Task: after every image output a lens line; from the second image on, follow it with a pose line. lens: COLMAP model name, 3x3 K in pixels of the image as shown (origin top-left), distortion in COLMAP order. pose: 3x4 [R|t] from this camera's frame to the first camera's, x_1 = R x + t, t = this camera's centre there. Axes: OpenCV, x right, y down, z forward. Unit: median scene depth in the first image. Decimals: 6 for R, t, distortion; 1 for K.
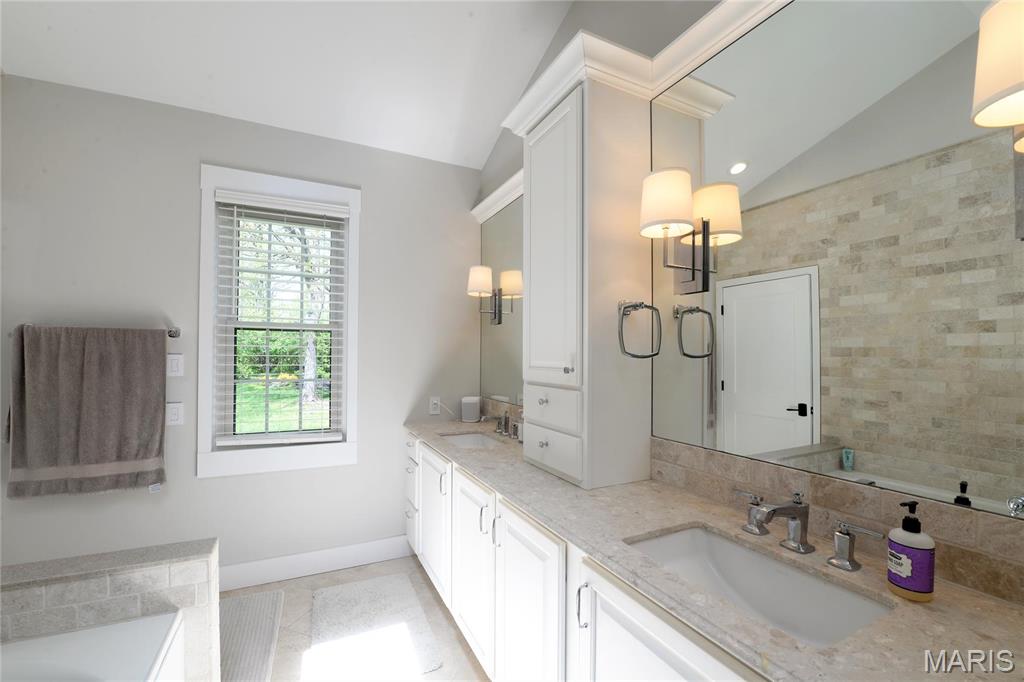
lens RADIAL K [[419.5, 0, 497.9], [0, 419.5, 339.4], [0, 0, 1]] dist [-0.016808, -0.000203]
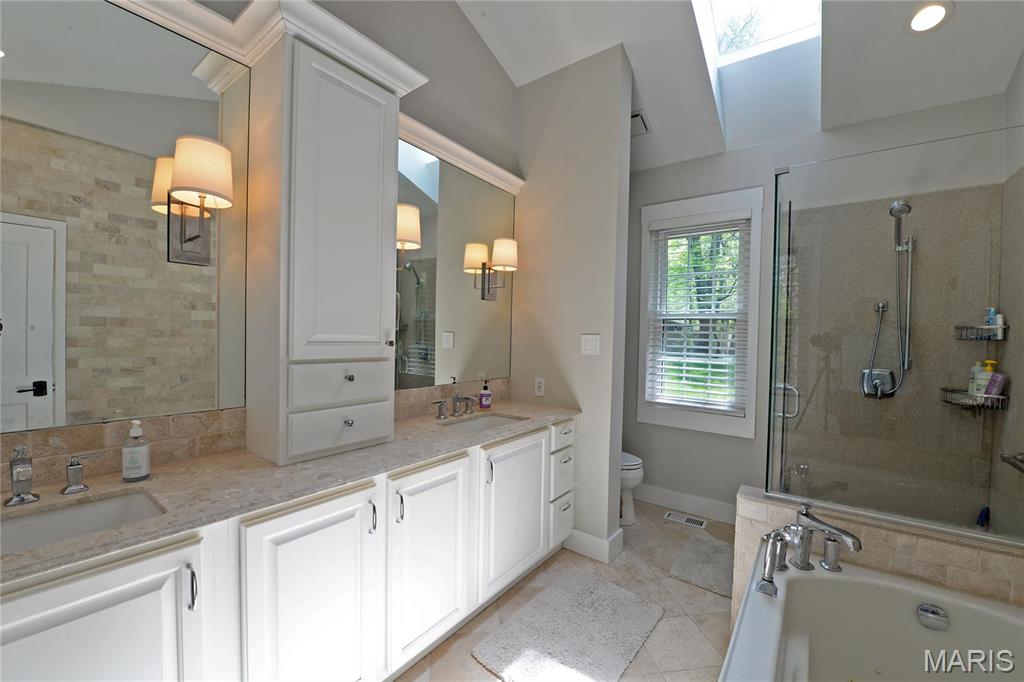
lens RADIAL K [[419.5, 0, 497.9], [0, 419.5, 339.4], [0, 0, 1]] dist [-0.016808, -0.000203]
pose [[-0.433793, -0.019378, 0.900804, -0.470226], [-0.049871, 0.998752, -0.002531, 0.029772], [-0.899631, -0.046022, -0.434219, 0.607130]]
